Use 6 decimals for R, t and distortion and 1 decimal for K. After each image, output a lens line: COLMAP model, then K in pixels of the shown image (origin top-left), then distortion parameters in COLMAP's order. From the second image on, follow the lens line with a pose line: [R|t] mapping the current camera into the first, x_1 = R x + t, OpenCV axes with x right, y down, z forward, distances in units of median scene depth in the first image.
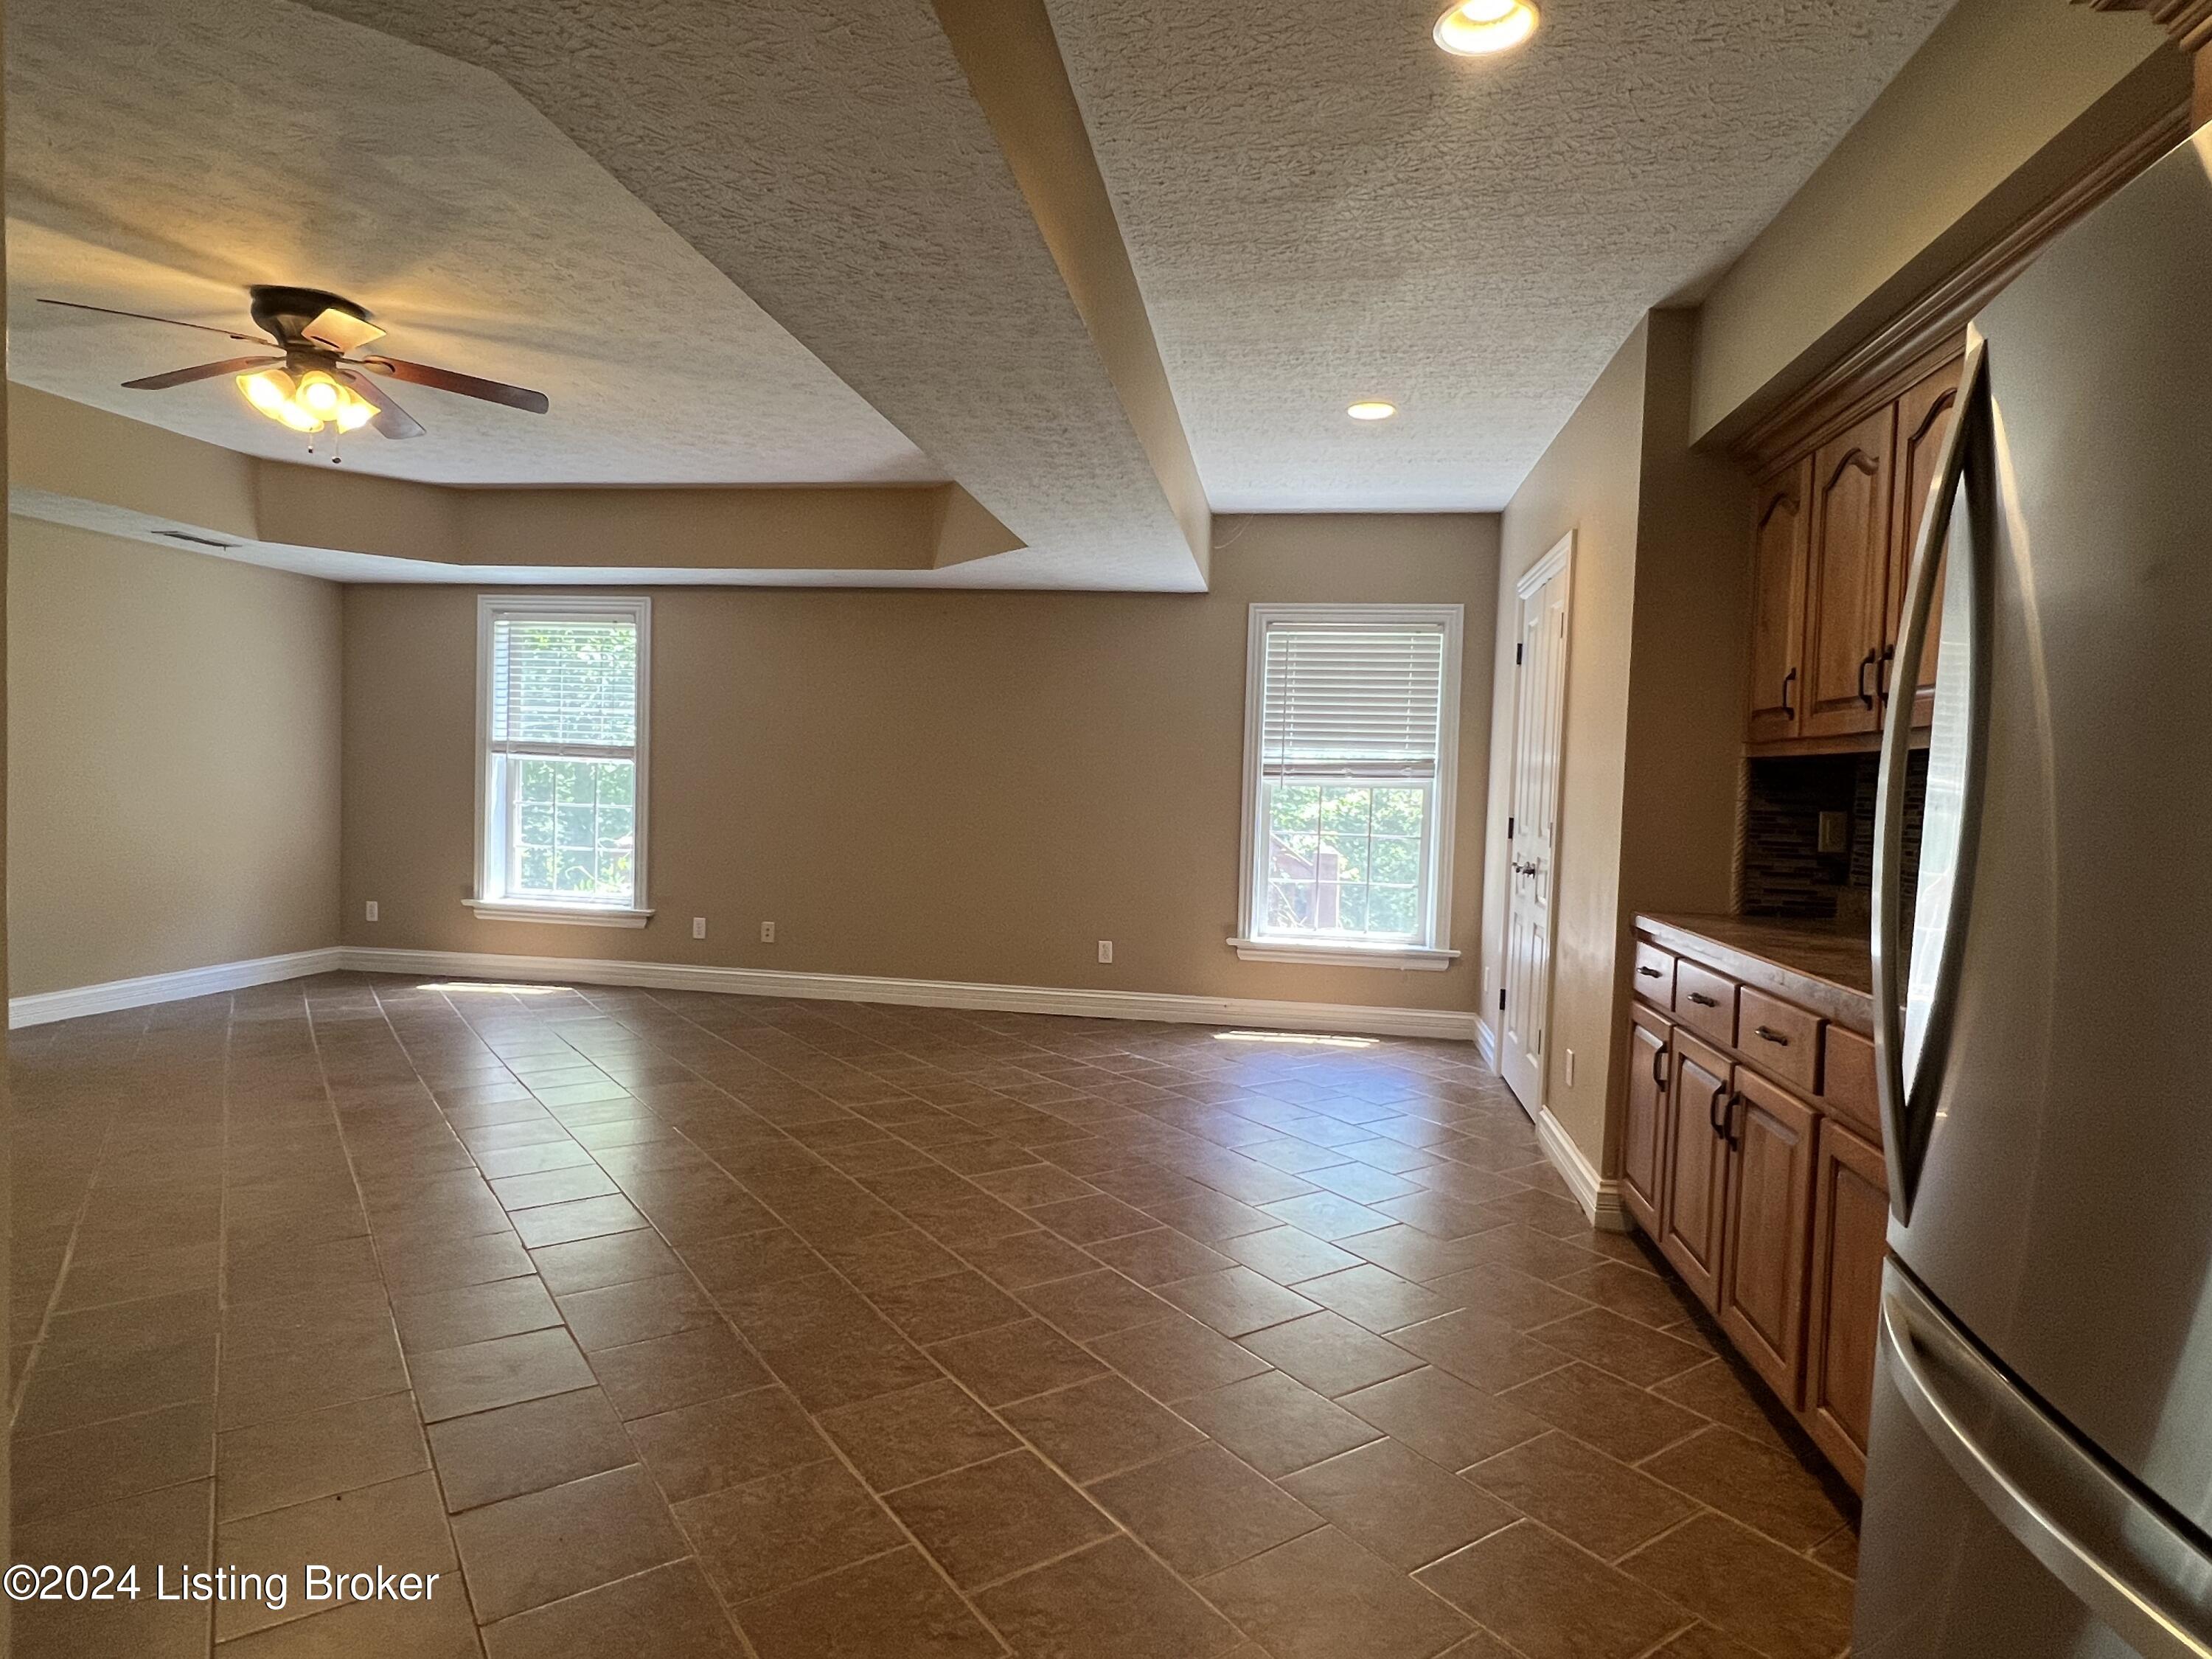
lens RADIAL K [[1223.4, 0, 1086.2], [0, 1223.4, 824.6], [0, 0, 1]] dist [0.002765, 0.002718]
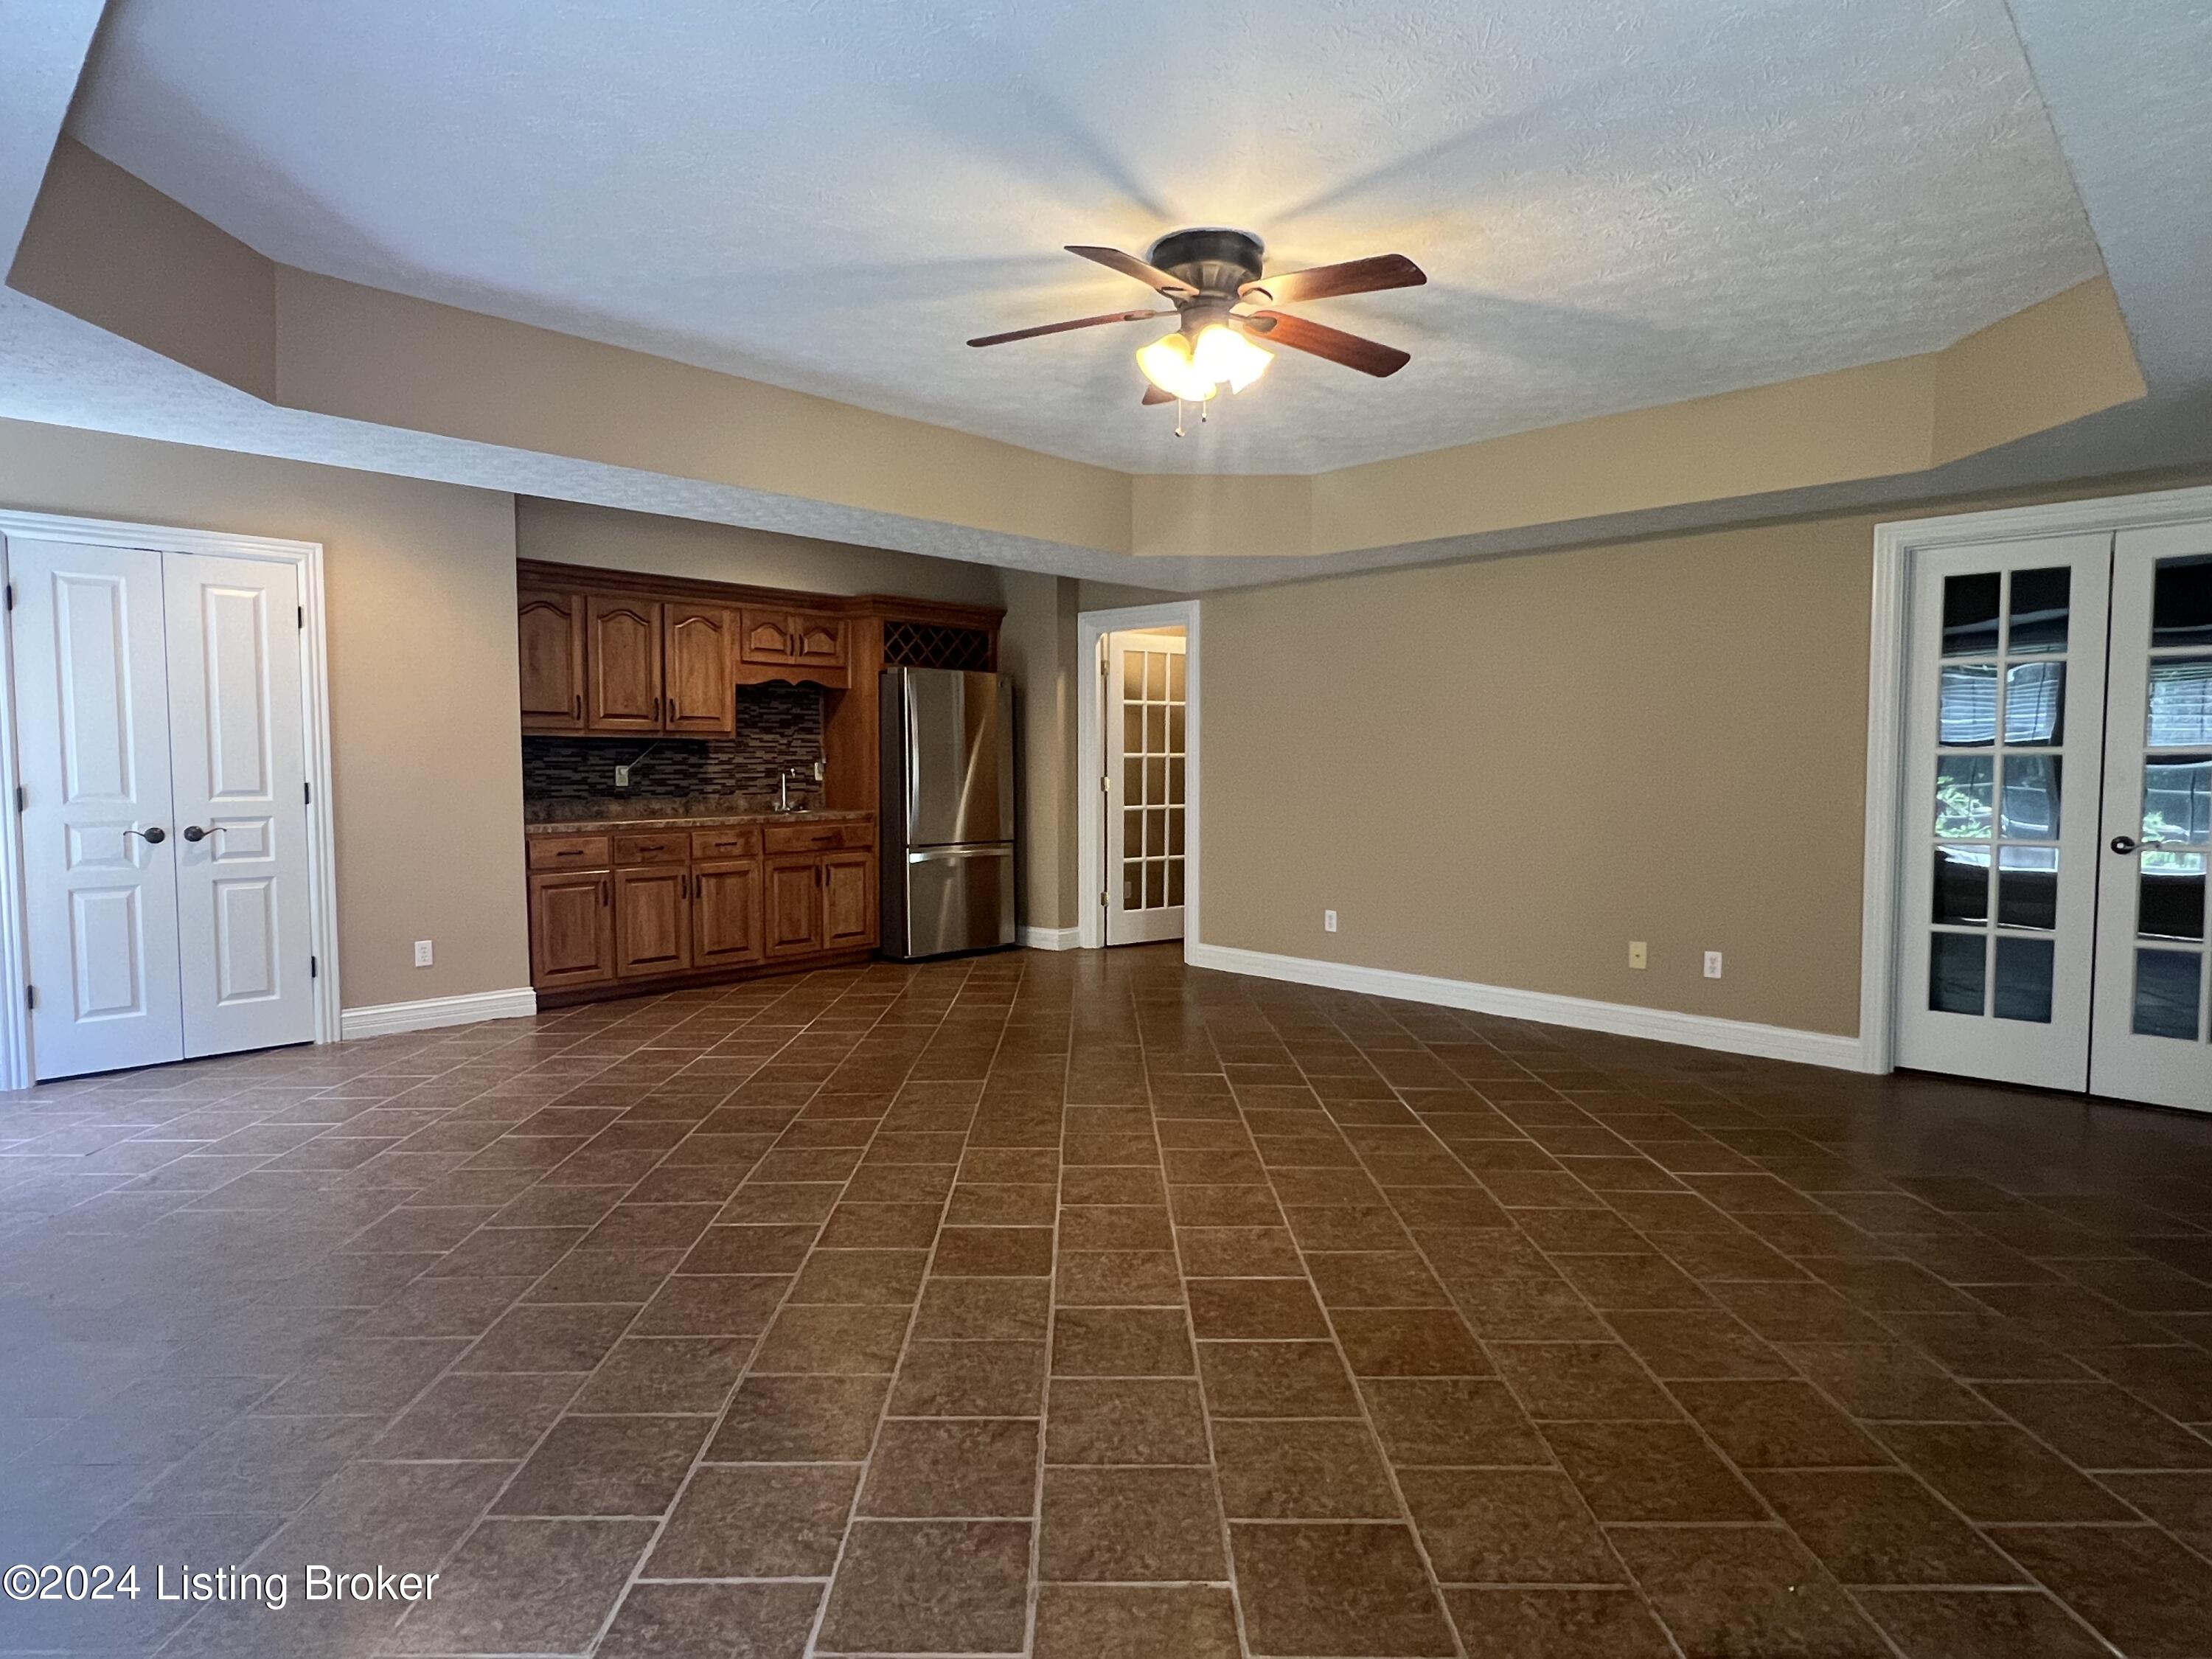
lens RADIAL K [[1223.4, 0, 1095.9], [0, 1223.4, 833.6], [0, 0, 1]] dist [0.002765, 0.002718]
pose [[-0.817780, -0.068522, 0.571437, -0.656656], [-0.008927, 0.994278, 0.106449, -0.061676], [-0.575462, 0.081950, -0.813712, 1.074909]]
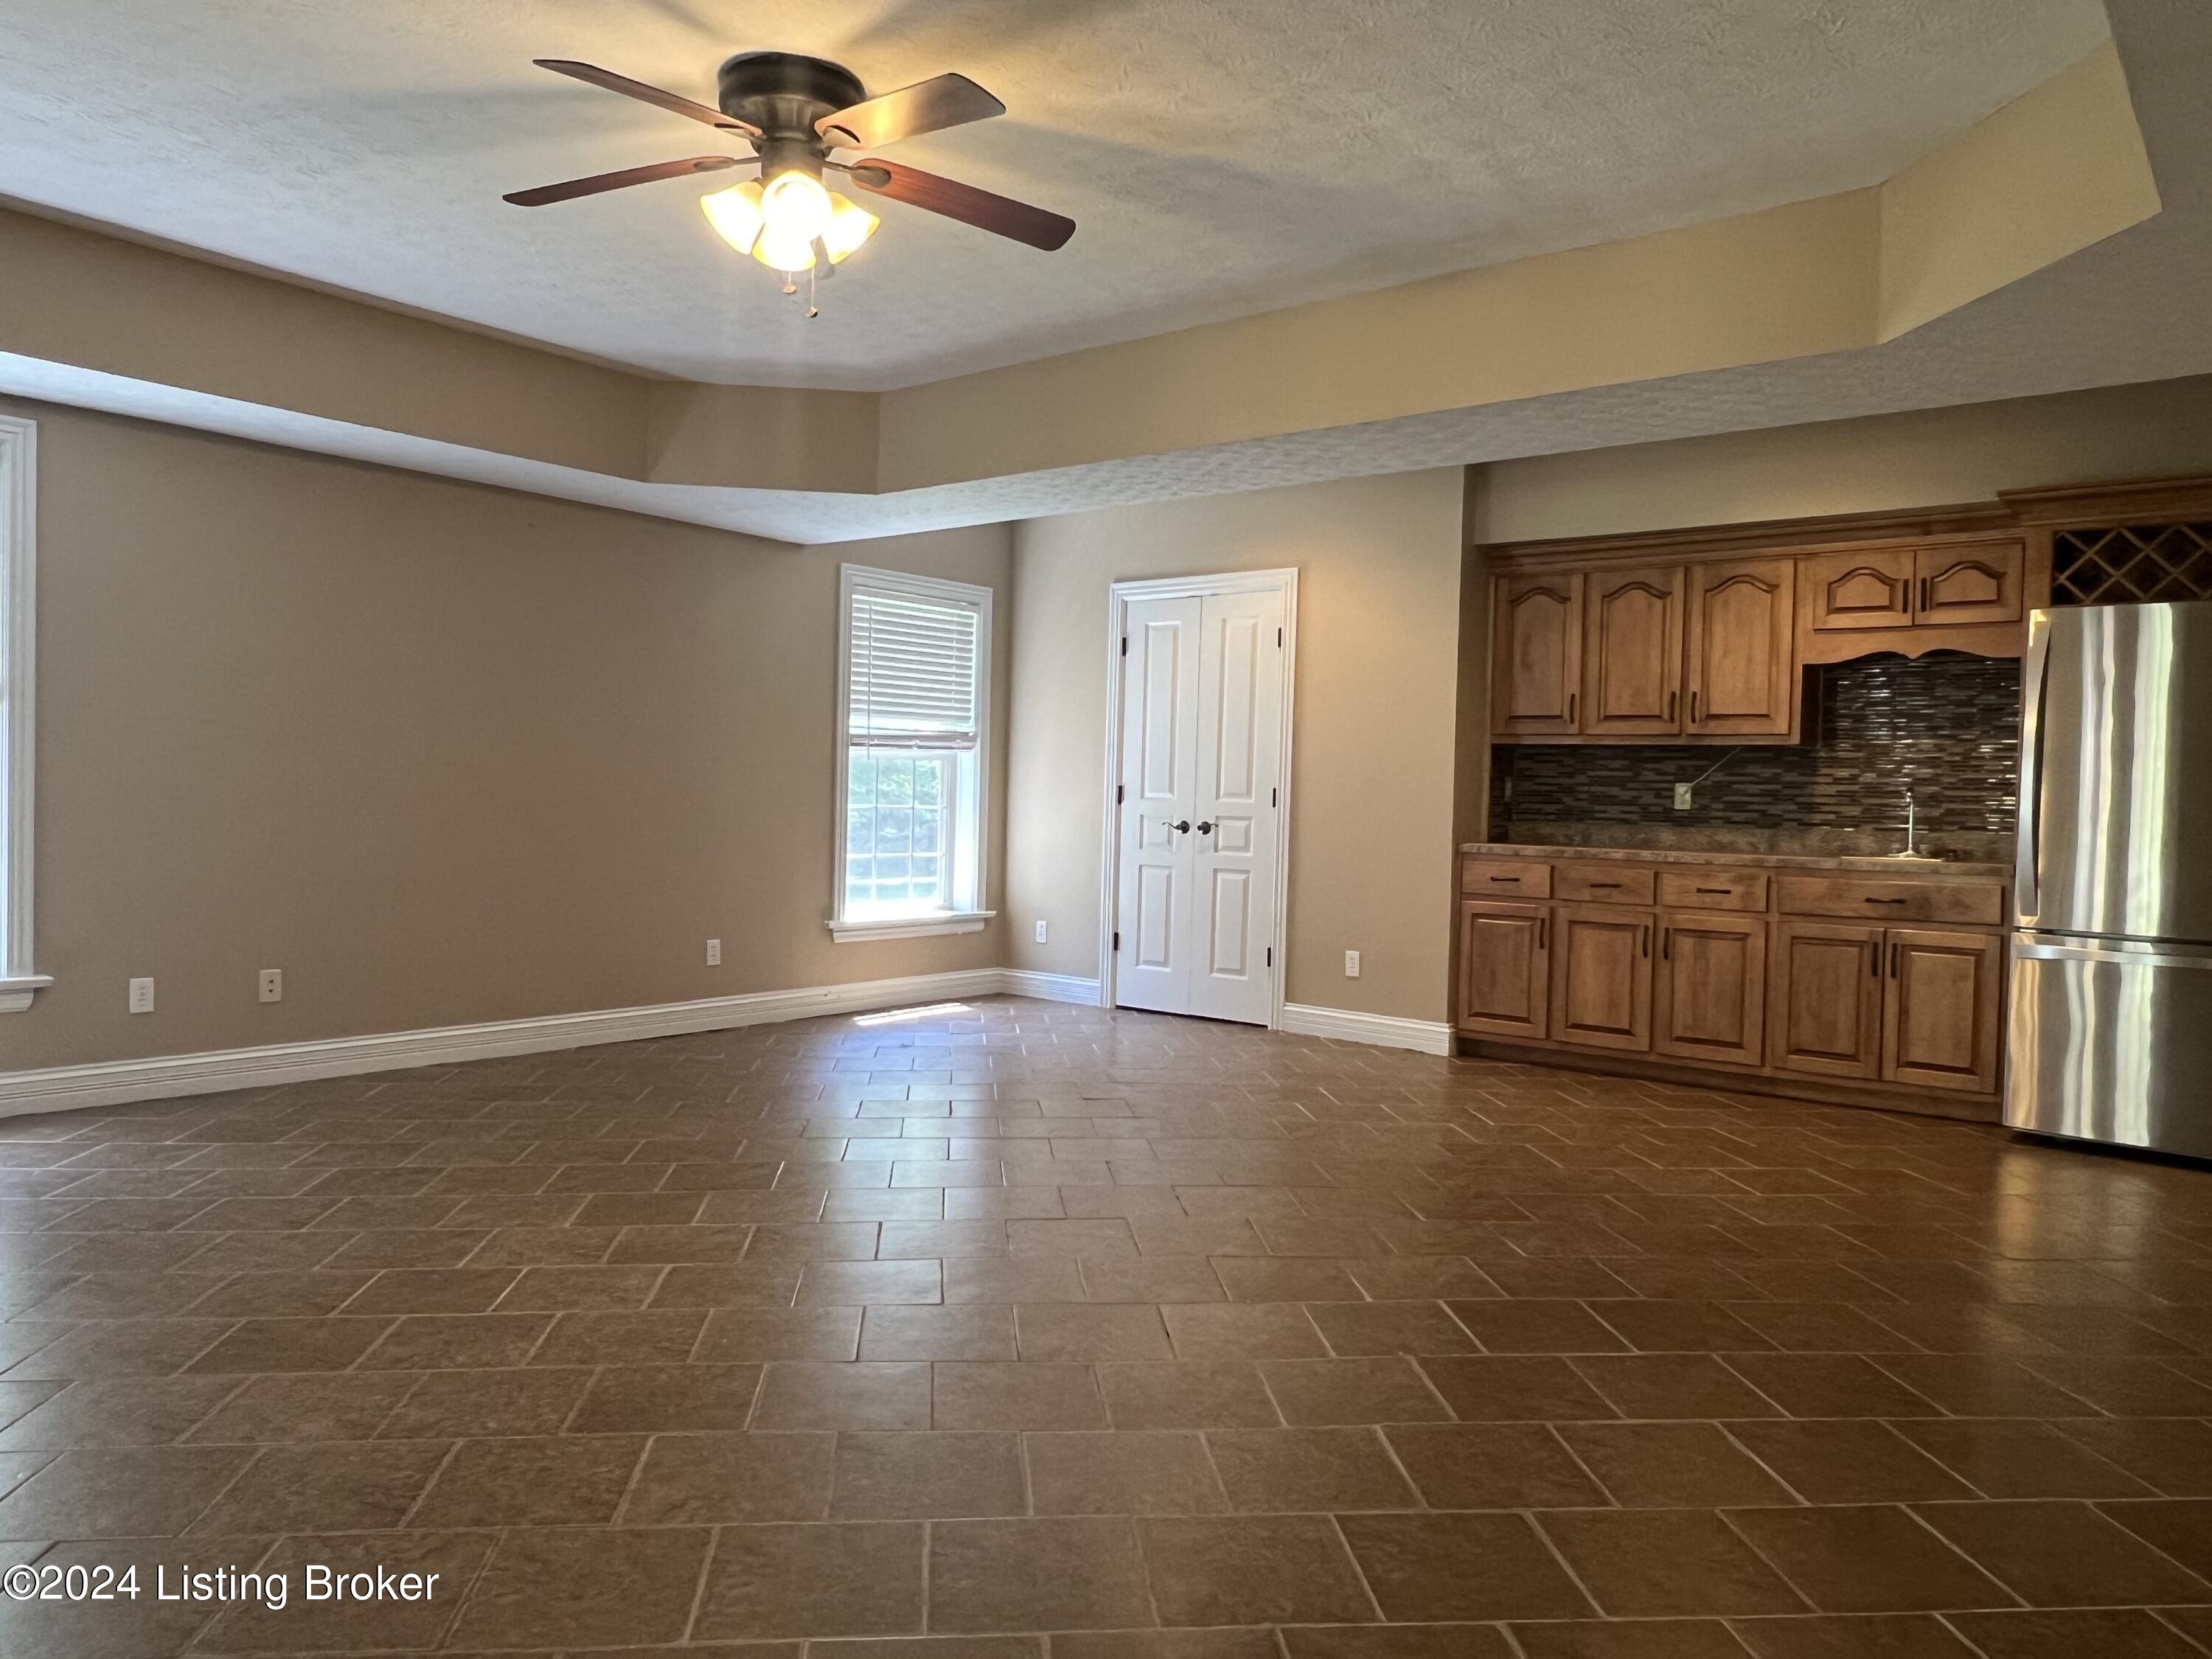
lens RADIAL K [[1521.3, 0, 1091.1], [0, 1521.3, 827.0], [0, 0, 1]] dist [-0.006747, -0.001097]
pose [[0.498286, -0.040531, 0.866065, -0.789355], [0.018643, 0.999177, 0.036034, -0.016595], [-0.866812, -0.001809, 0.498631, 0.253794]]
